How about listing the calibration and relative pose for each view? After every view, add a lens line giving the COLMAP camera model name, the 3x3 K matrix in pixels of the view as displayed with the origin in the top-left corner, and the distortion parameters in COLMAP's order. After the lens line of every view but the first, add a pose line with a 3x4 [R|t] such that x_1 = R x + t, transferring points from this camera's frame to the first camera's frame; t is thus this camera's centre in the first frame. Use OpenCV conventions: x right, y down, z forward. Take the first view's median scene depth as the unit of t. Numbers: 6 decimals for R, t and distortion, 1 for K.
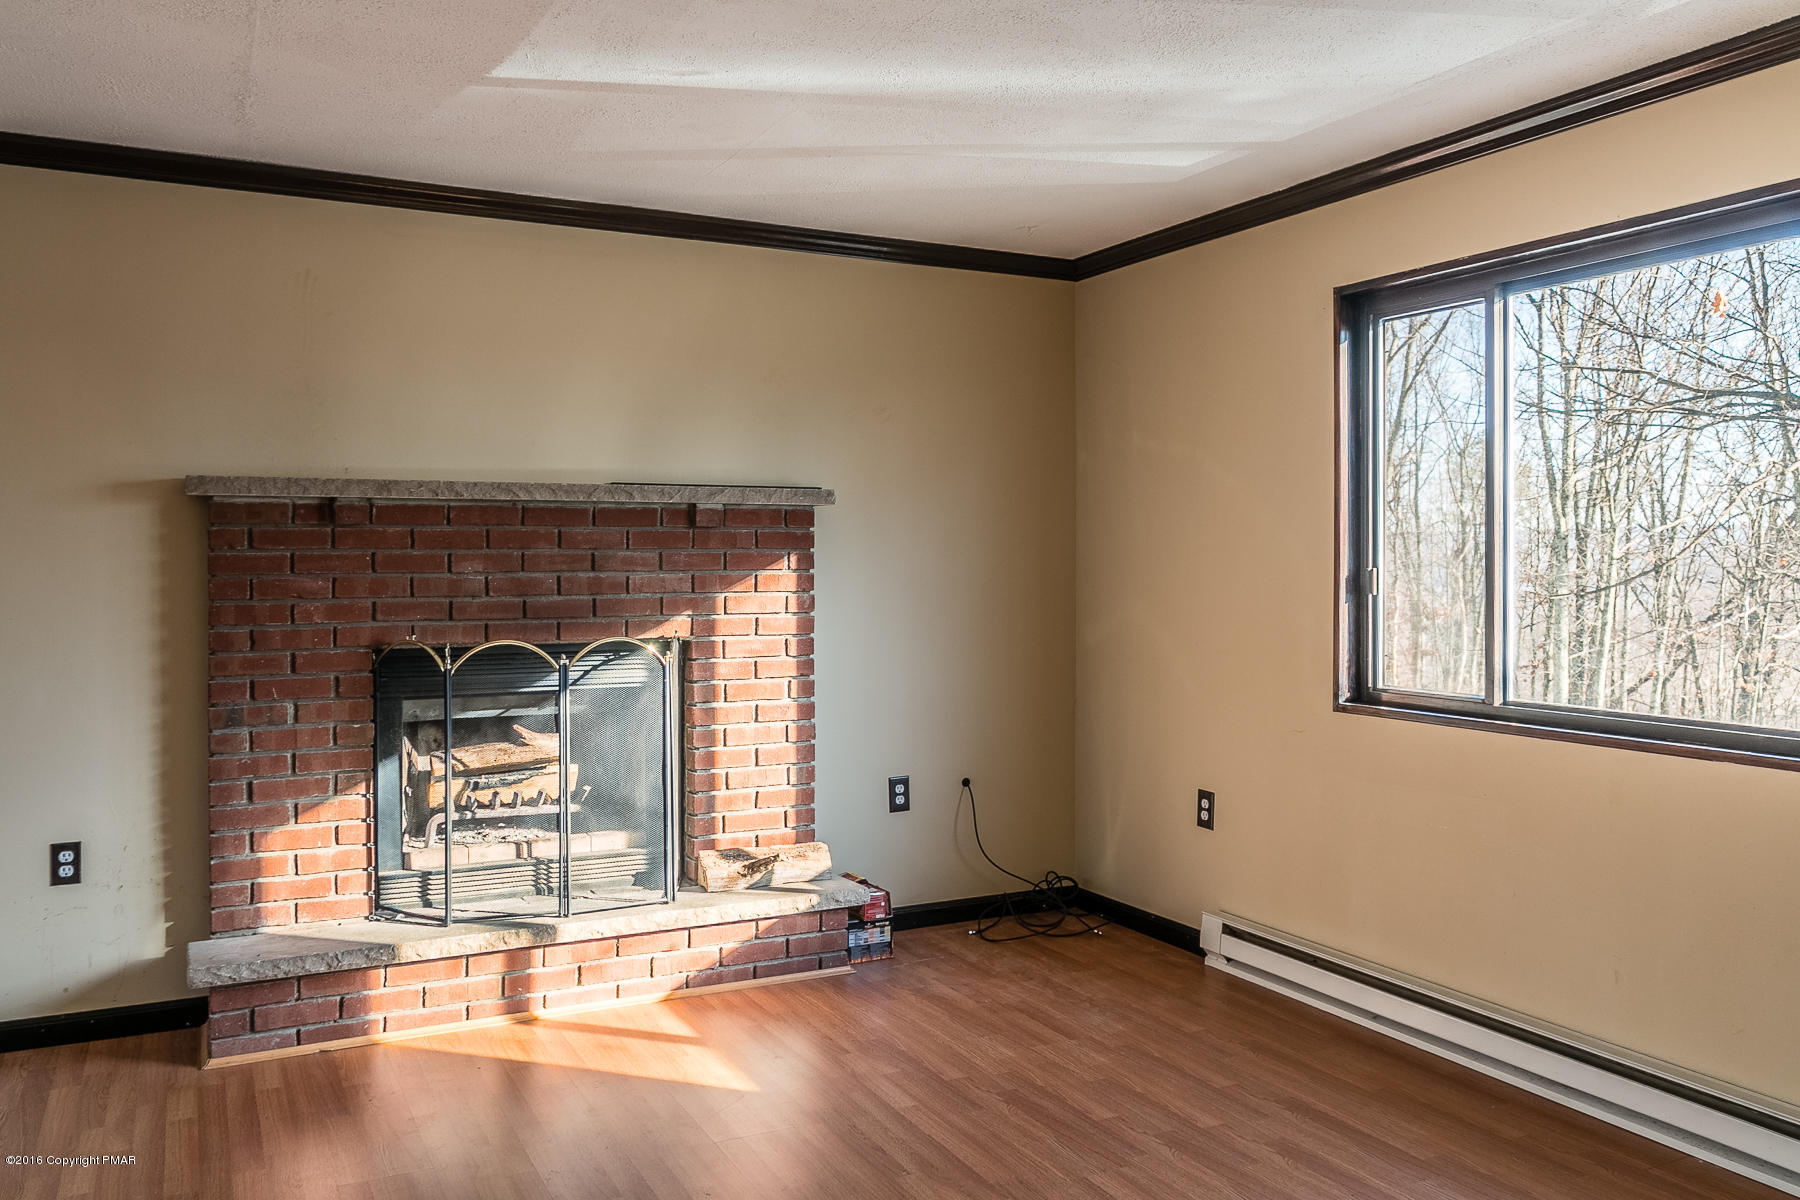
lens RADIAL K [[1345.6, 0, 905.0], [0, 1345.6, 567.2], [0, 0, 1]] dist [0.001761, 0.001223]
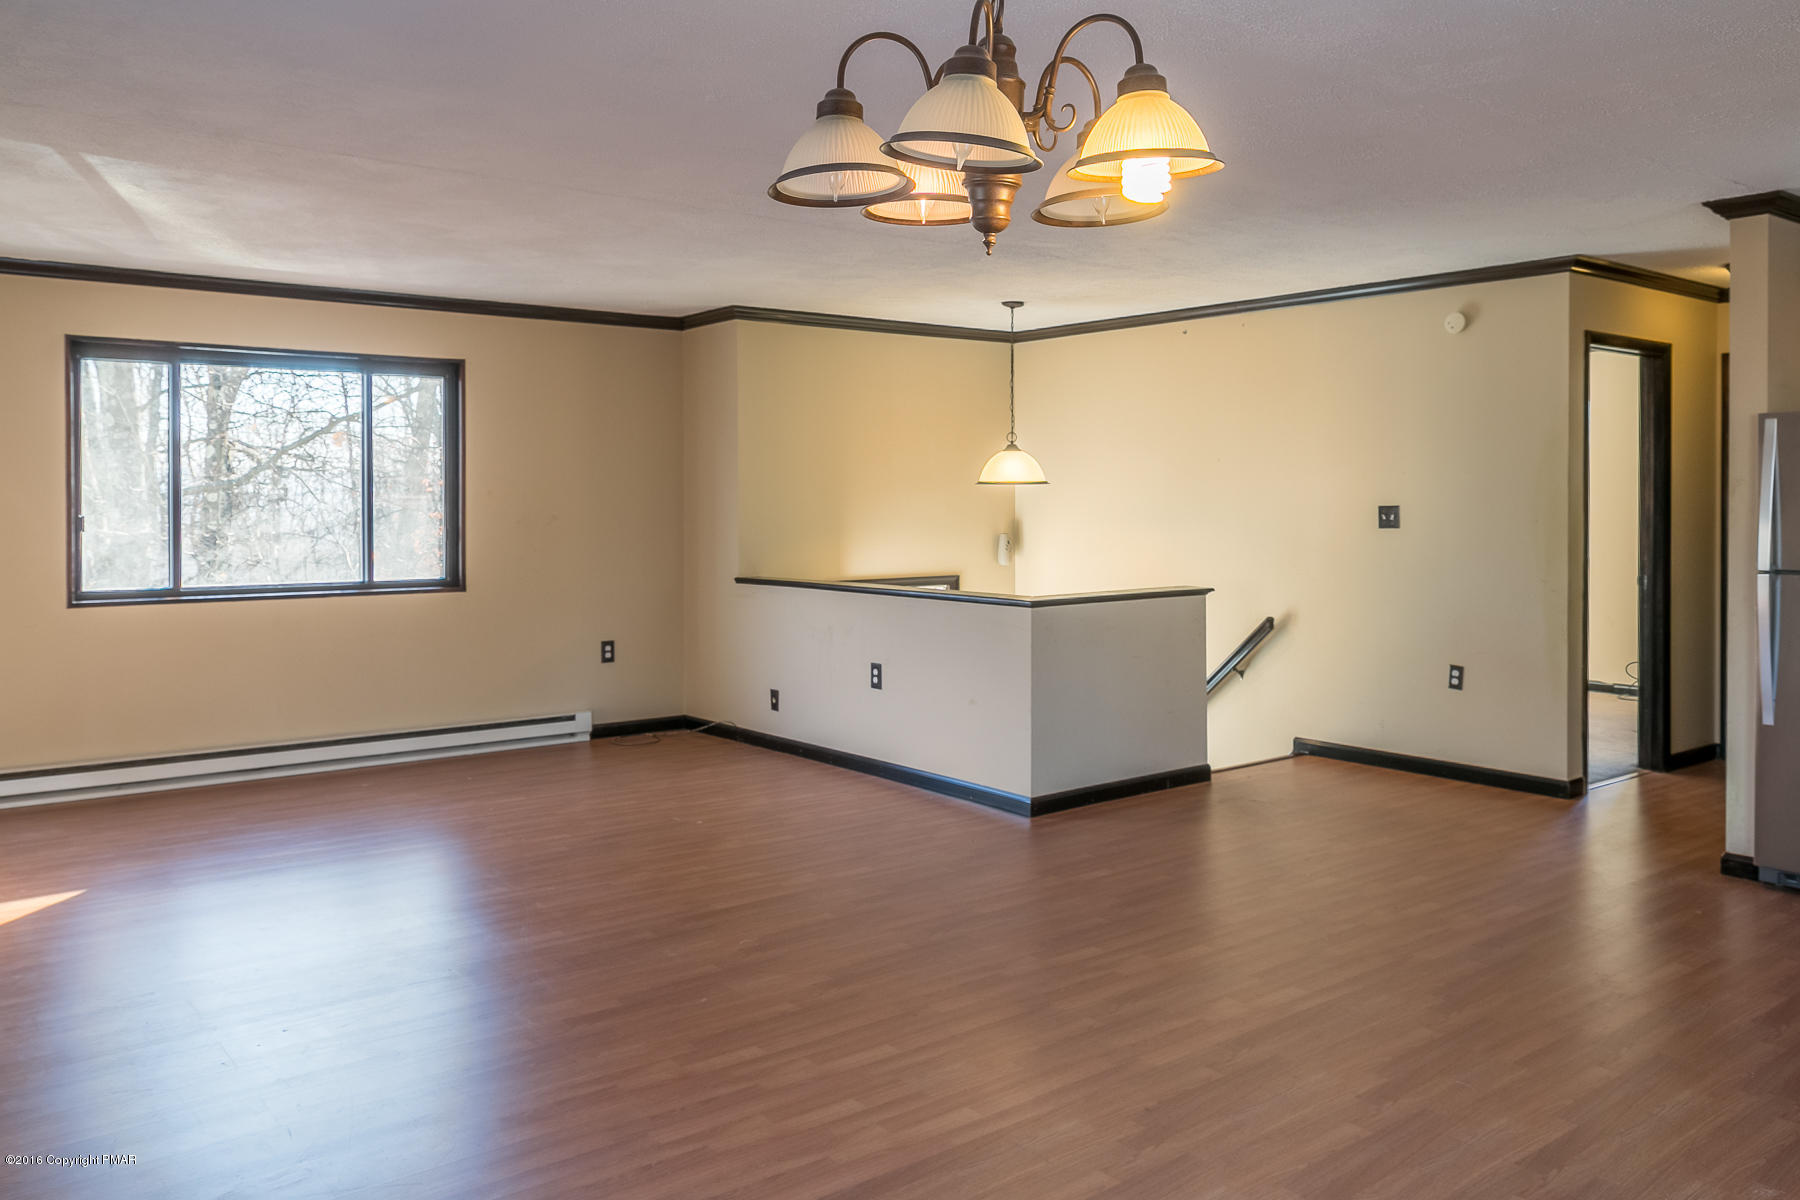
lens RADIAL K [[1345.6, 0, 905.0], [0, 1345.6, 567.2], [0, 0, 1]] dist [0.001761, 0.001223]
pose [[-0.207647, -0.048154, 0.977018, -1.369747], [0.003069, 0.998751, 0.049877, -0.014694], [-0.978199, 0.013355, -0.207240, 0.382568]]
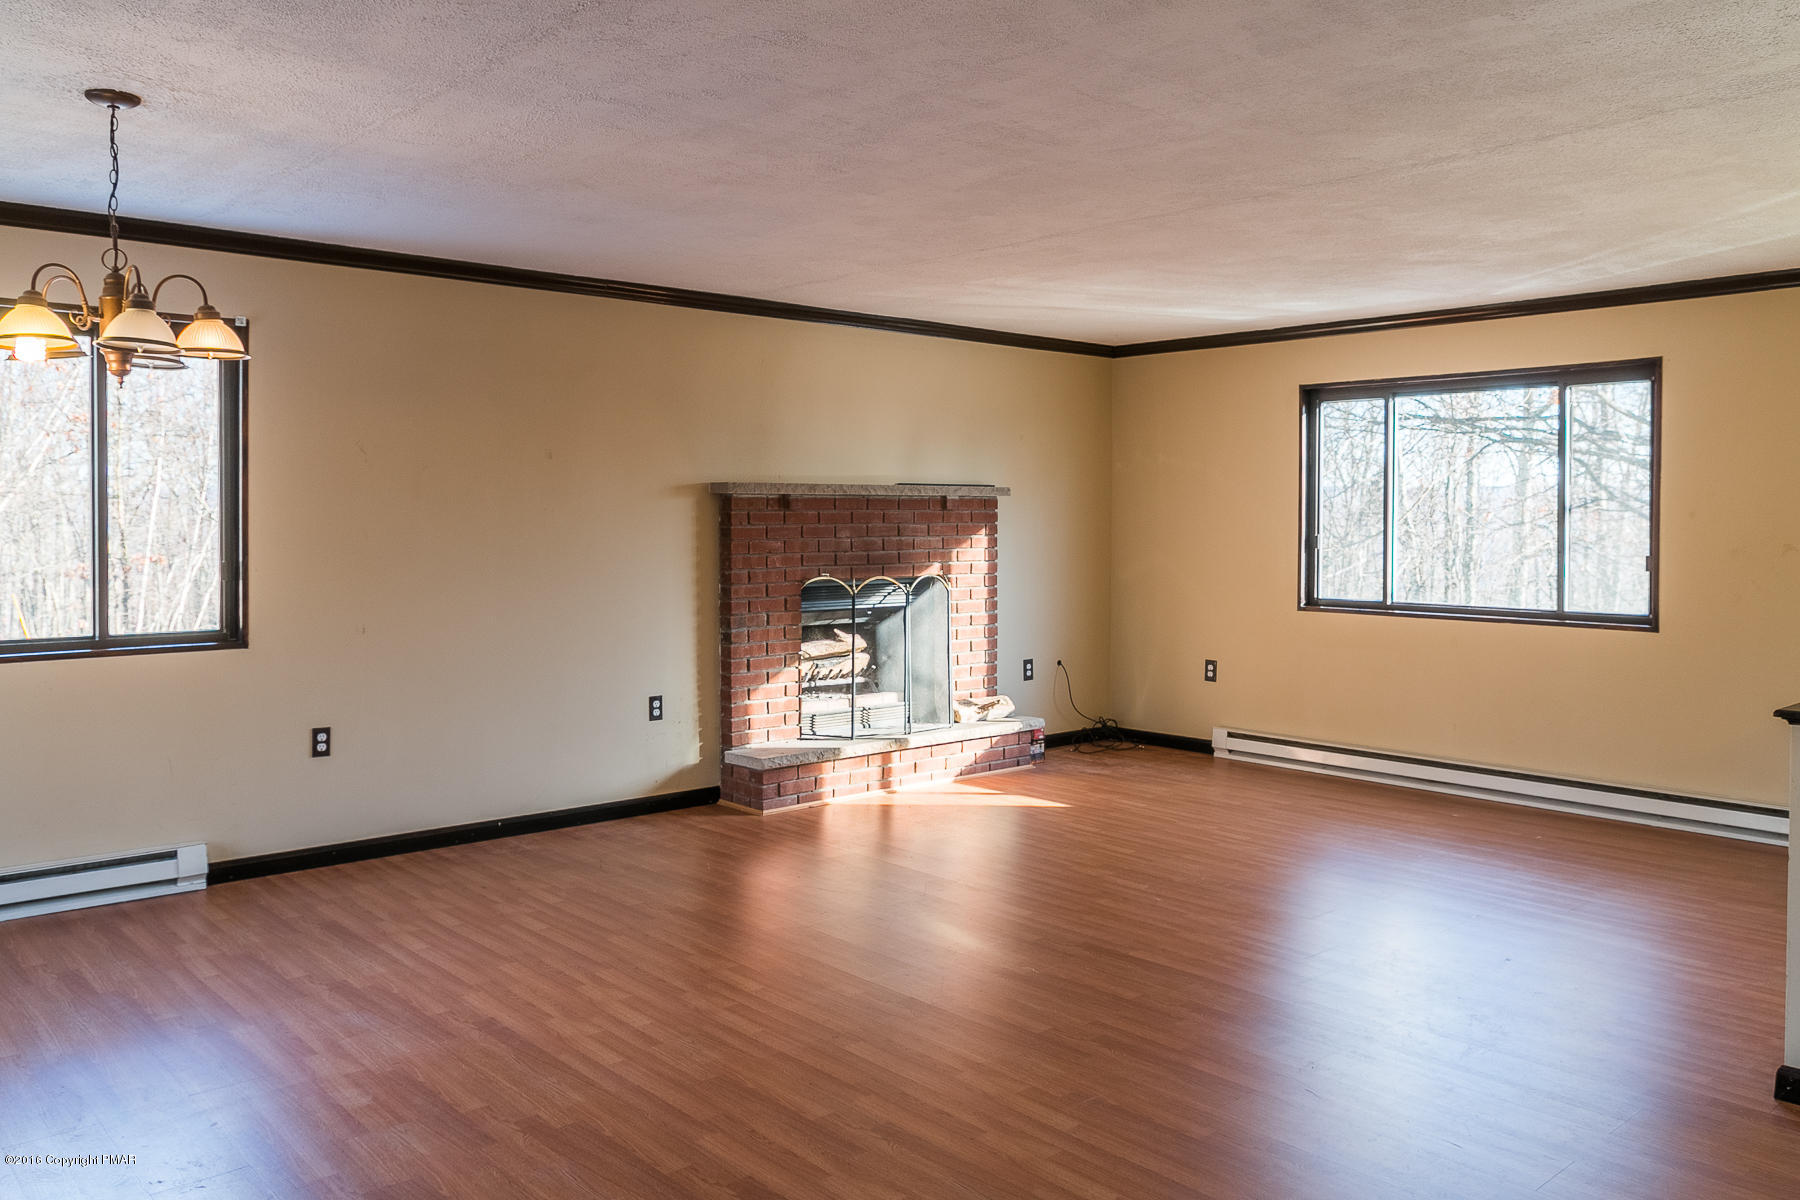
lens RADIAL K [[1380.2, 0, 902.5], [0, 1380.2, 550.0], [0, 0, 1]] dist [0.016133, 0.005645]
pose [[0.964348, -0.003264, 0.264618, -0.710920], [-0.002692, 0.999751, 0.022142, -0.018916], [-0.264624, -0.022065, 0.964099, -0.701401]]
